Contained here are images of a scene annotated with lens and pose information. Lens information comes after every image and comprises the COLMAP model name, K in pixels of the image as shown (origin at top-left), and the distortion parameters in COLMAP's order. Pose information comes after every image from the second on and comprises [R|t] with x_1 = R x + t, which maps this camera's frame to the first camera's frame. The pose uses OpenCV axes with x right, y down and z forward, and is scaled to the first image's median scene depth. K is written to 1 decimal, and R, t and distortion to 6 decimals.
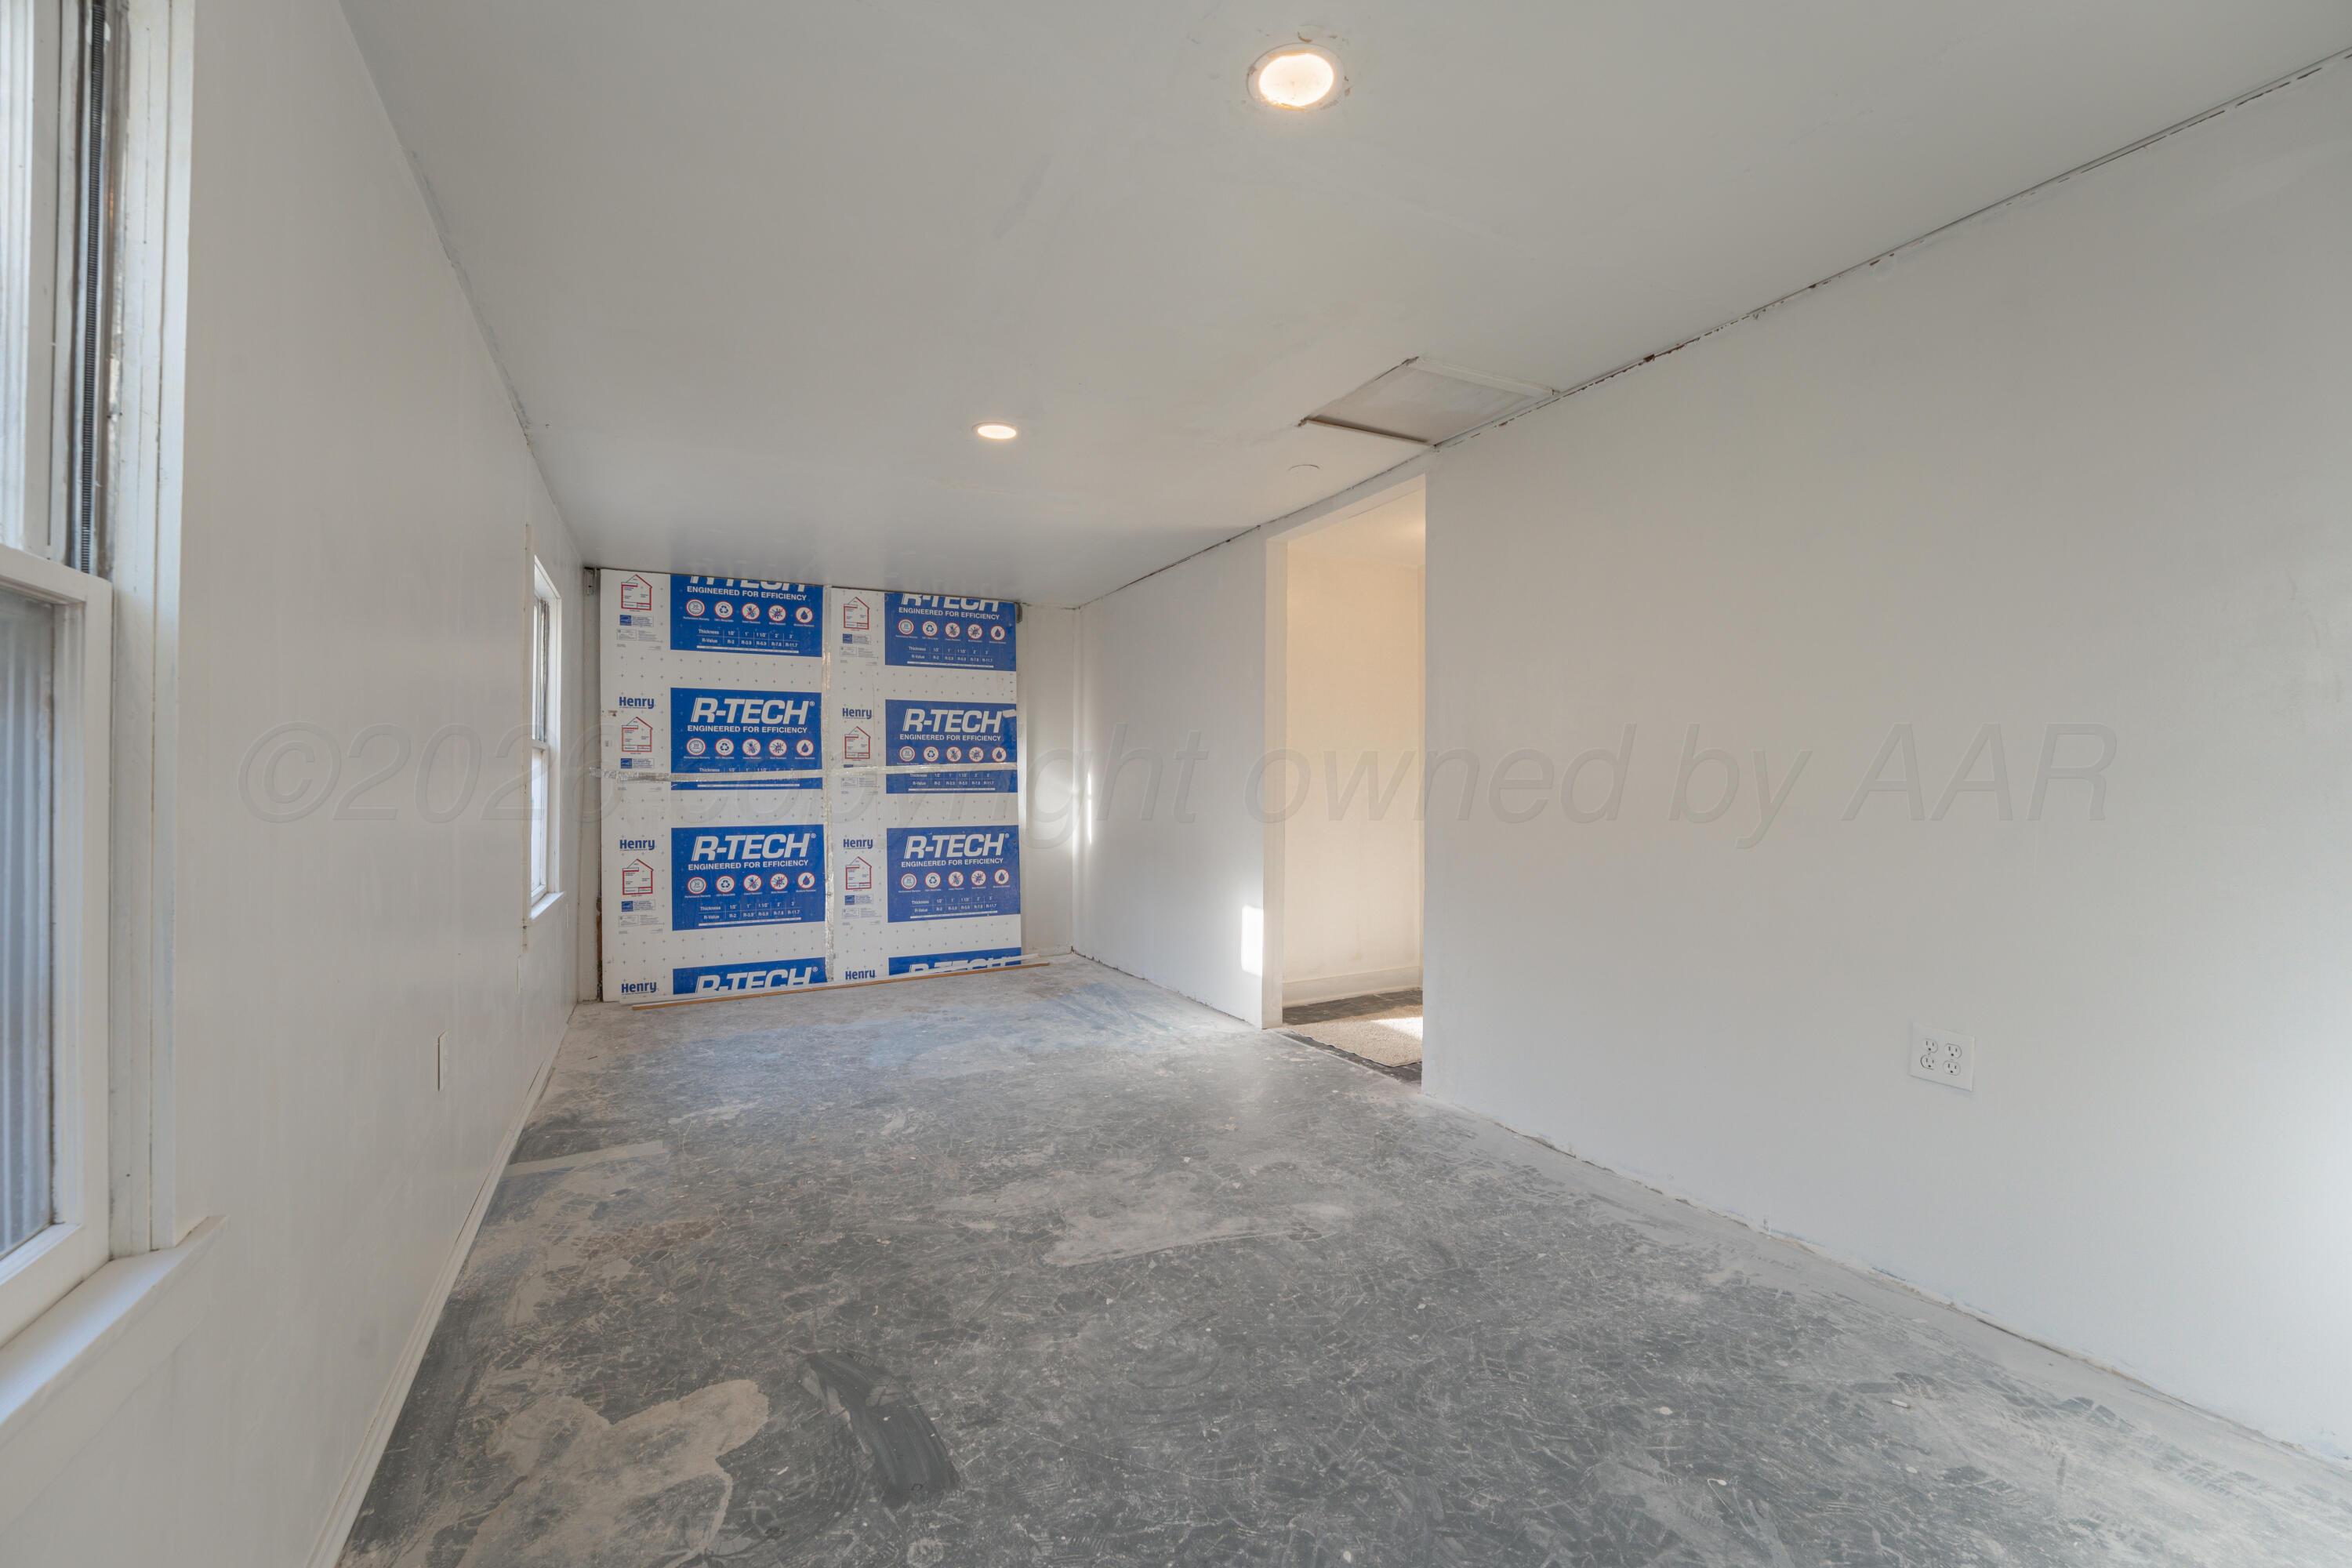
lens RADIAL K [[956.1, 0, 1186.7], [0, 956.1, 782.8], [0, 0, 1]] dist [-0.022689, 0.002717]
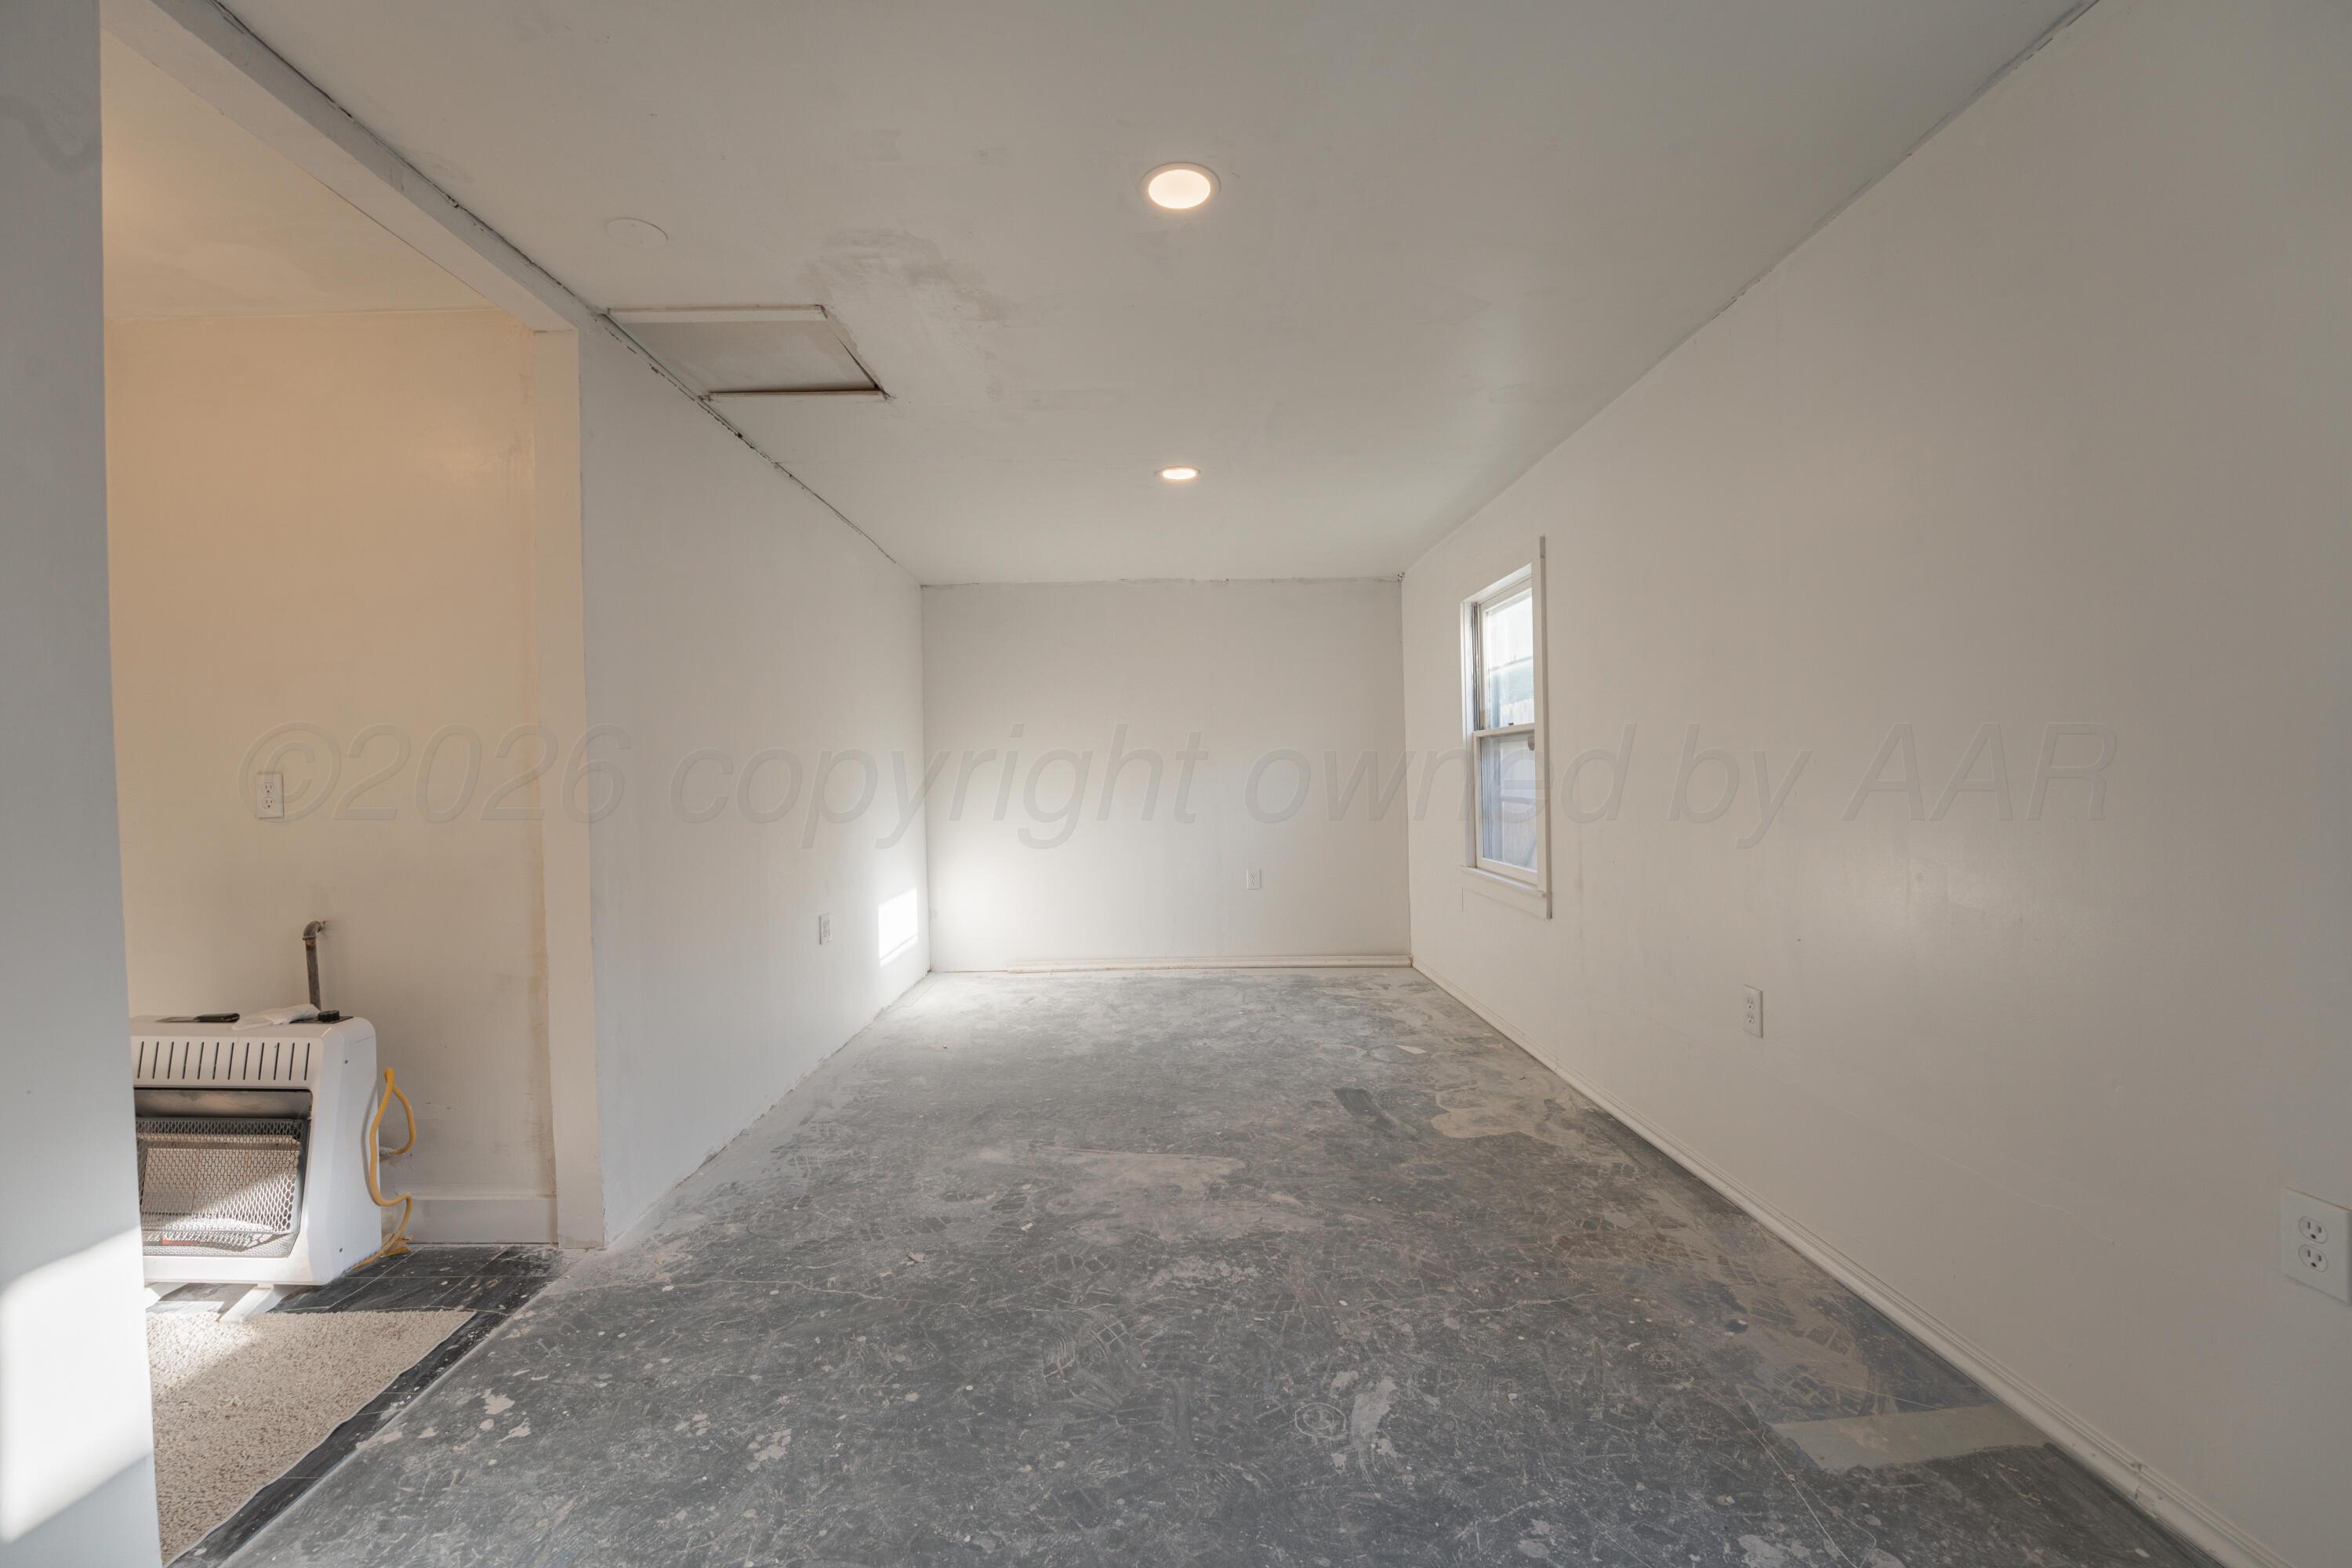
lens RADIAL K [[956.1, 0, 1177.3], [0, 956.1, 785.1], [0, 0, 1]] dist [-0.022689, 0.002717]
pose [[-0.888795, 0.016106, 0.458021, -0.544287], [0.020756, 0.999771, 0.005121, 0.004521], [-0.457834, 0.014058, -0.888927, 1.798962]]
